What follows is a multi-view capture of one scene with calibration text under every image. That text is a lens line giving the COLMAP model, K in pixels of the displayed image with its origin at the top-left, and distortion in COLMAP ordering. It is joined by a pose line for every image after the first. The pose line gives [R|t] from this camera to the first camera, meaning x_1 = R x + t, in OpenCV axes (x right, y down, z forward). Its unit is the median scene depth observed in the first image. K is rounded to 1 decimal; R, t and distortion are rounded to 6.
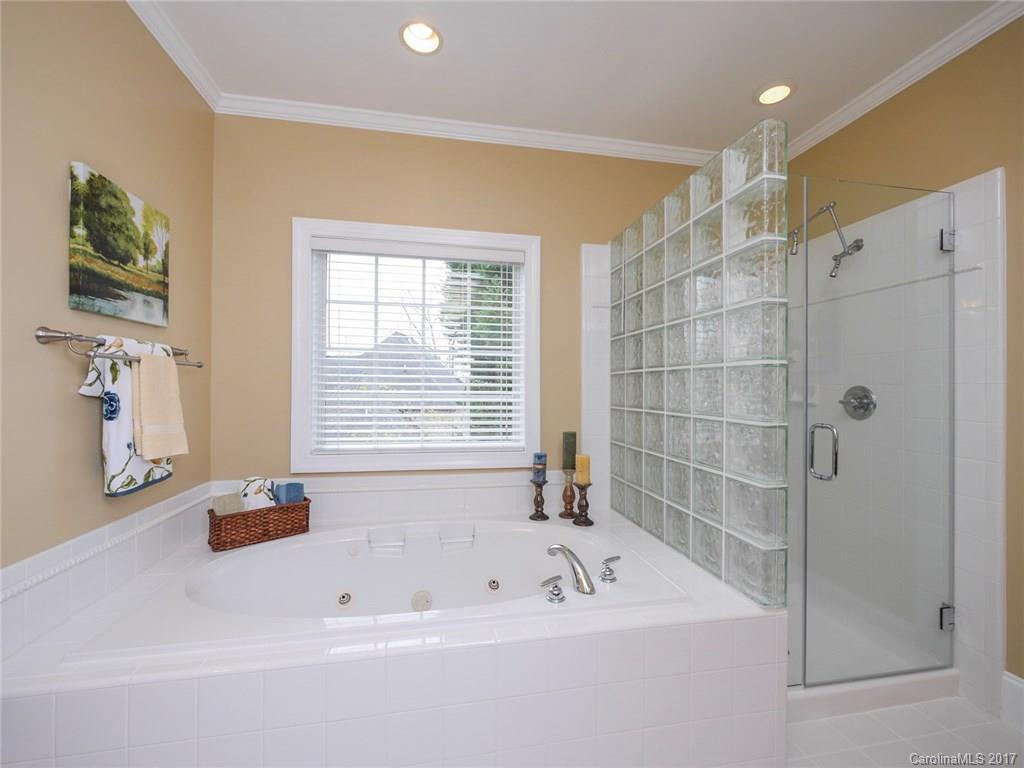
lens RADIAL K [[437.3, 0, 516.8], [0, 437.3, 384.2], [0, 0, 1]] dist [-0.001803, -0.000067]
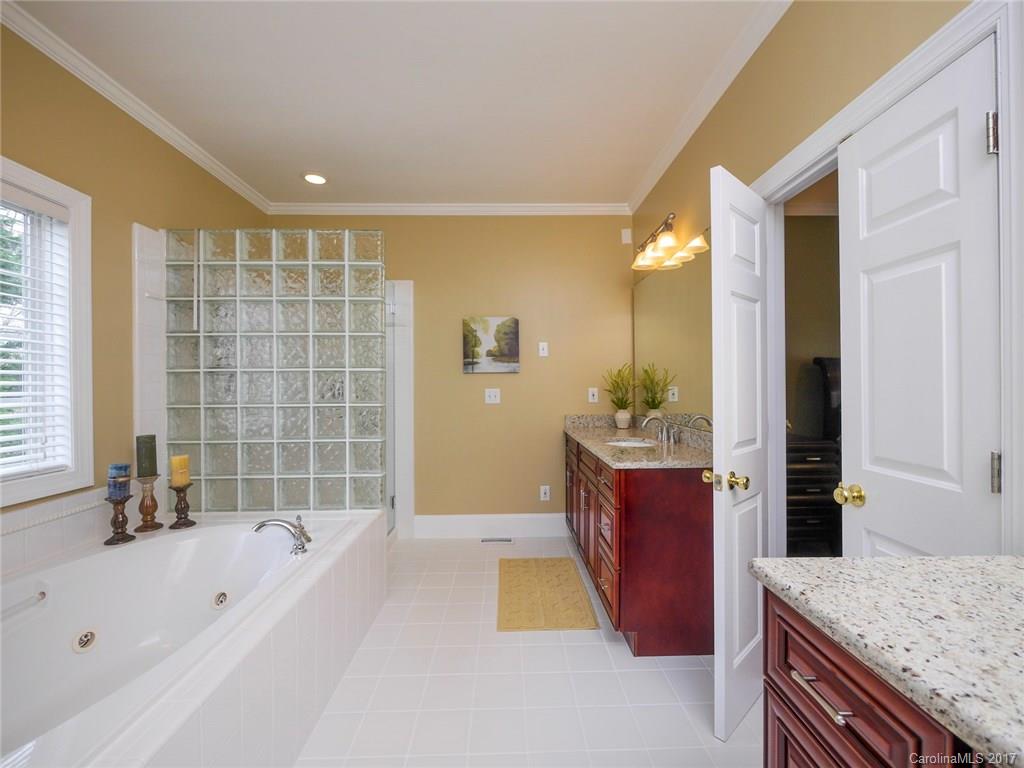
lens RADIAL K [[437.3, 0, 516.8], [0, 437.3, 384.2], [0, 0, 1]] dist [-0.001803, -0.000067]
pose [[0.174972, -0.007148, 0.984547, -0.644995], [-0.003111, 0.999965, 0.007813, -0.005780], [-0.984569, -0.004430, 0.174943, 0.093273]]
